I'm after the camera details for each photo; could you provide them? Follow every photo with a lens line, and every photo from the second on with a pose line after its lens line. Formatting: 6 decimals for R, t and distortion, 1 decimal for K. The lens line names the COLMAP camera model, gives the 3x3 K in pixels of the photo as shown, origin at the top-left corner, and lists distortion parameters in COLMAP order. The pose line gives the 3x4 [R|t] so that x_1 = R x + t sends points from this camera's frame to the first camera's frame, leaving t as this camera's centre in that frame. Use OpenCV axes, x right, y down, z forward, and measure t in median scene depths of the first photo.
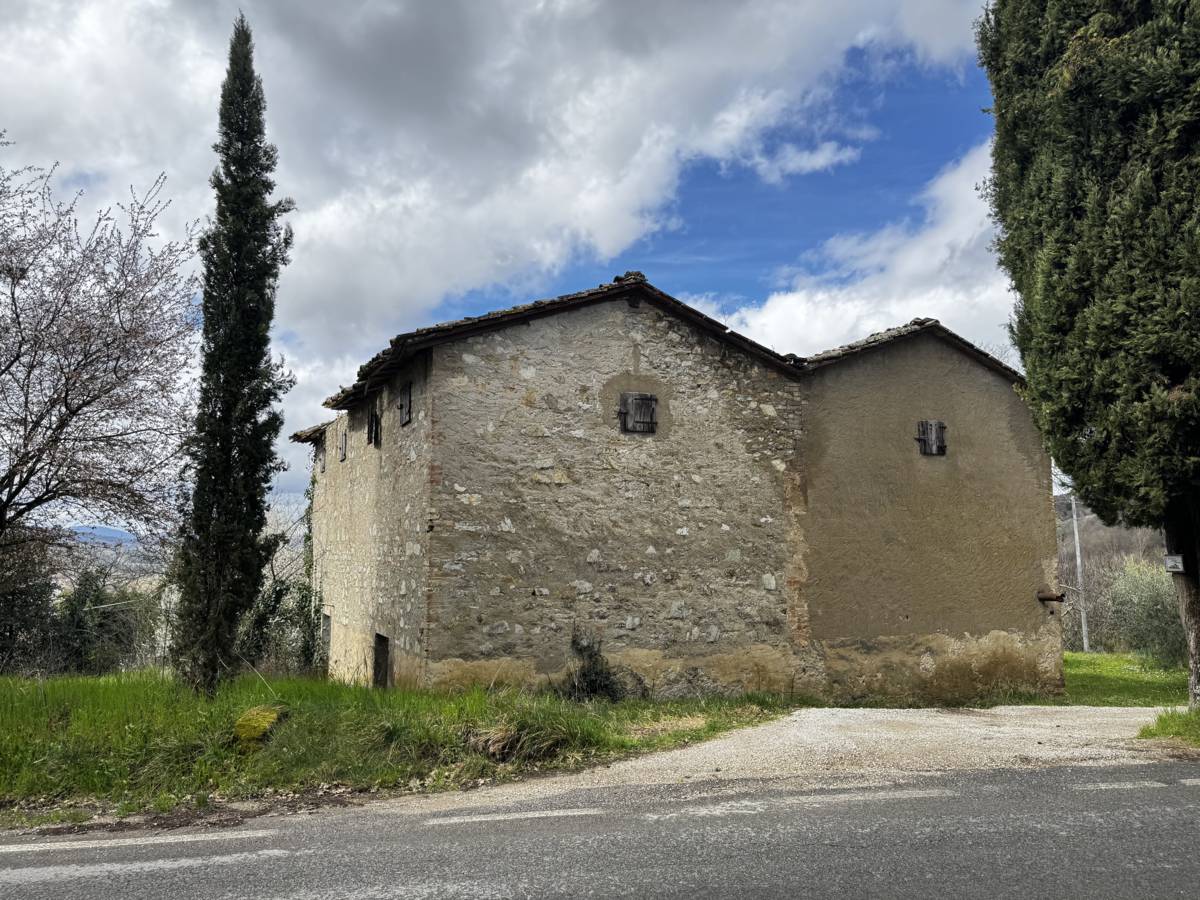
lens RADIAL K [[850.4, 0, 595.9], [0, 850.4, 447.3], [0, 0, 1]] dist [0.136524, -0.175400]
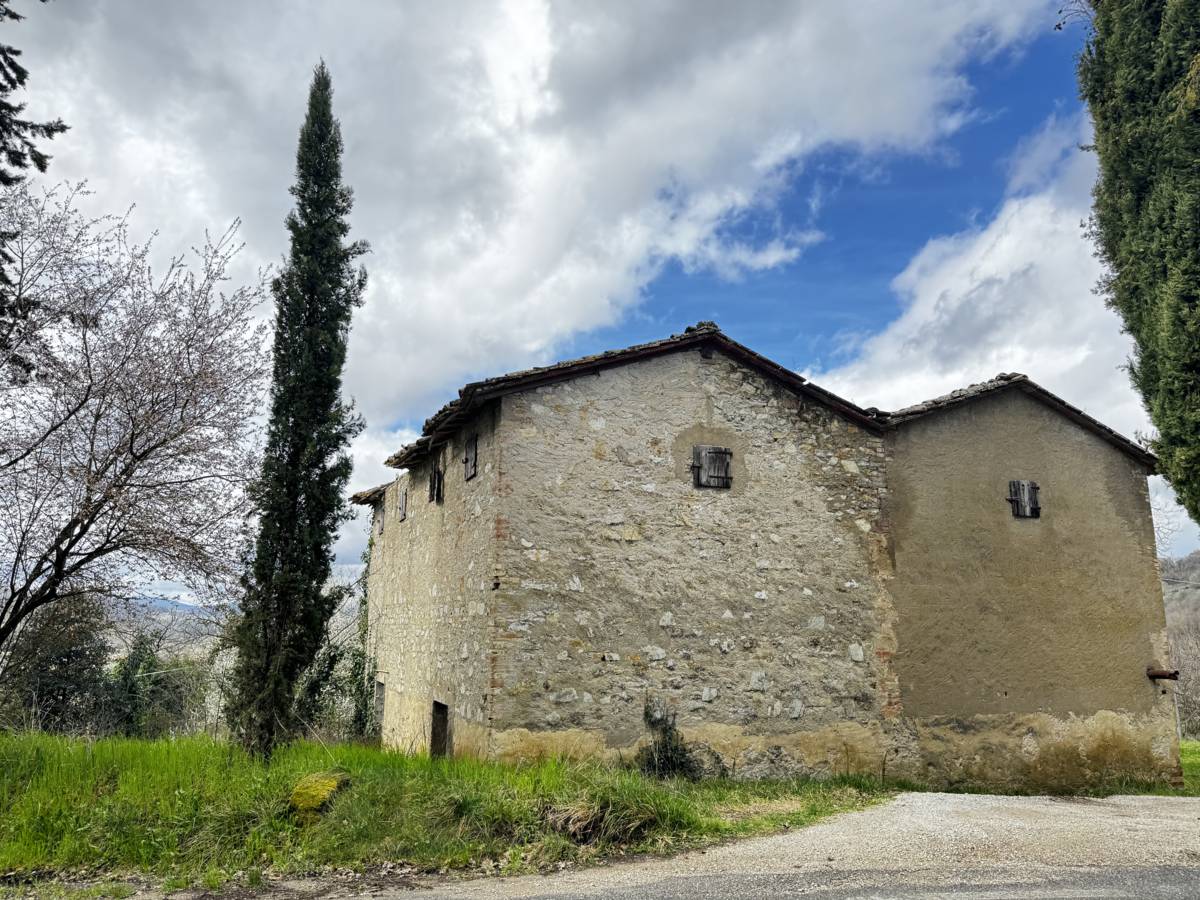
lens RADIAL K [[850.4, 0, 595.9], [0, 850.4, 447.3], [0, 0, 1]] dist [0.136524, -0.175400]
pose [[0.998463, 0.001107, -0.055405, -0.028052], [-0.005928, 0.996197, -0.086930, 0.021596], [0.055098, 0.087125, 0.994673, 0.047403]]
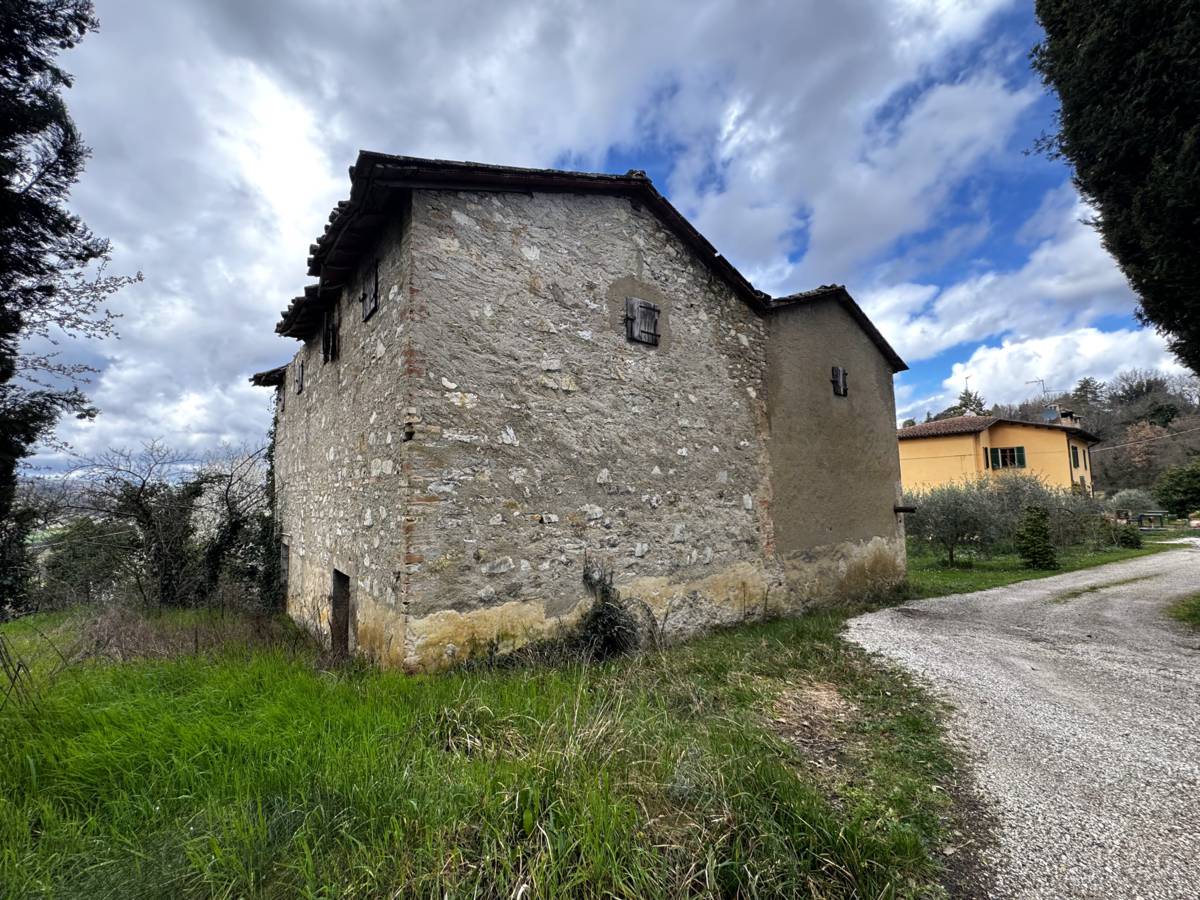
lens RADIAL K [[483.8, 0, 600.5], [0, 483.8, 448.5], [0, 0, 1]] dist [-0.002364, -0.000298]
pose [[0.972143, 0.005172, 0.234331, -0.120309], [-0.012295, 0.999505, 0.028946, 0.083973], [-0.234065, -0.031021, 0.971726, 0.515496]]
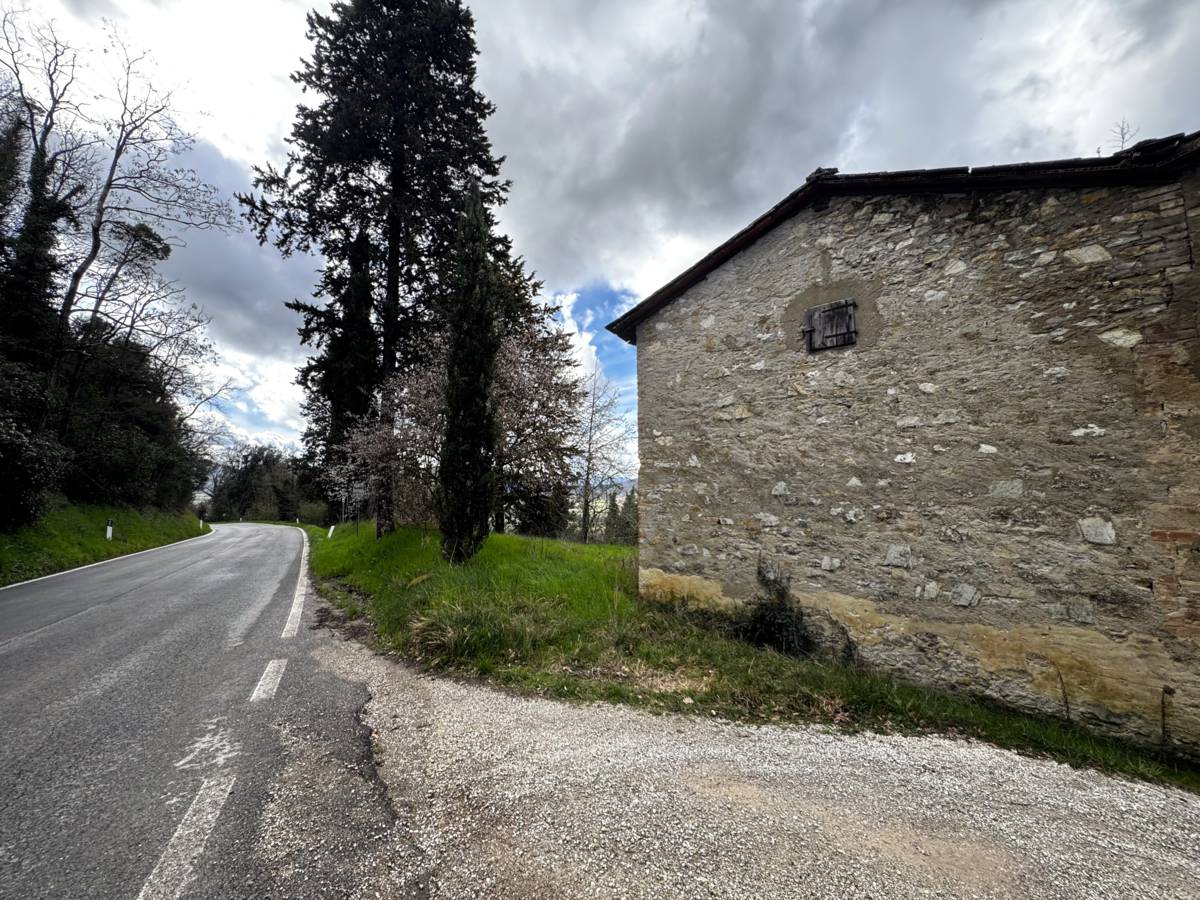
lens RADIAL K [[483.8, 0, 600.5], [0, 483.8, 448.5], [0, 0, 1]] dist [-0.002364, -0.000298]
pose [[0.413049, -0.069635, -0.908042, 0.407995], [0.110811, 0.993507, -0.025783, 0.073483], [0.903942, -0.089972, 0.418084, 0.587069]]
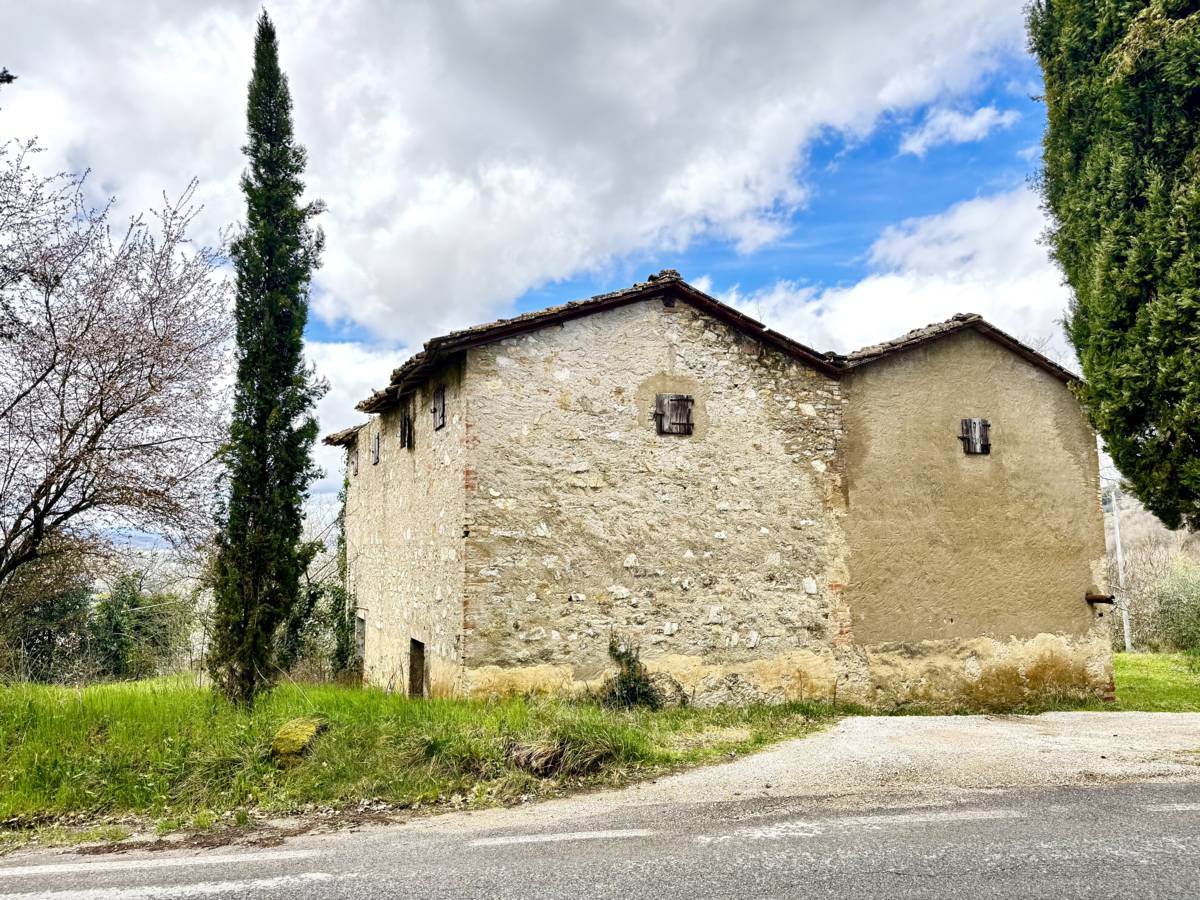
lens RADIAL K [[849.4, 0, 600.0], [0, 849.4, 450.0], [0, 0, 1]] dist [0.144176, -0.198602]
pose [[0.999606, -0.008322, -0.026804, -0.010328], [0.008470, 0.999949, 0.005444, -0.005519], [0.026757, -0.005669, 0.999626, 0.018283]]
